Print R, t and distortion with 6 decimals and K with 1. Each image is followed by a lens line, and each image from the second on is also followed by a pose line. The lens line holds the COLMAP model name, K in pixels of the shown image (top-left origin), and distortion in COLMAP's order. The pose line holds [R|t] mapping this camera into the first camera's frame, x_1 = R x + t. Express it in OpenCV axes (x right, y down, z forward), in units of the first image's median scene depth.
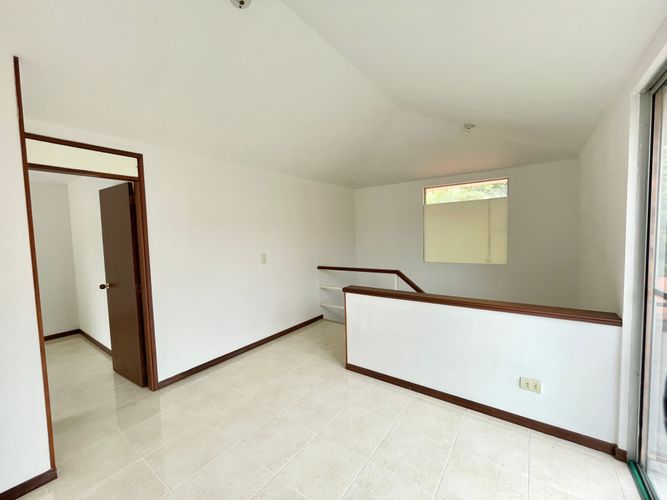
lens RADIAL K [[273.6, 0, 333.5], [0, 273.6, 250.0], [0, 0, 1]] dist [0.000134, -0.000654]
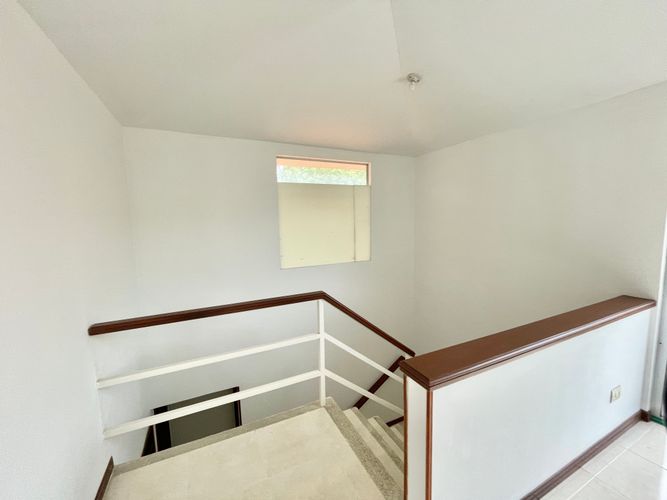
lens RADIAL K [[273.6, 0, 333.5], [0, 273.6, 250.0], [0, 0, 1]] dist [0.000134, -0.000654]
pose [[0.476190, -0.076082, 0.876045, -0.353818], [0.060469, 0.996725, 0.053693, -0.058830], [-0.877261, 0.027405, 0.479231, 1.066587]]
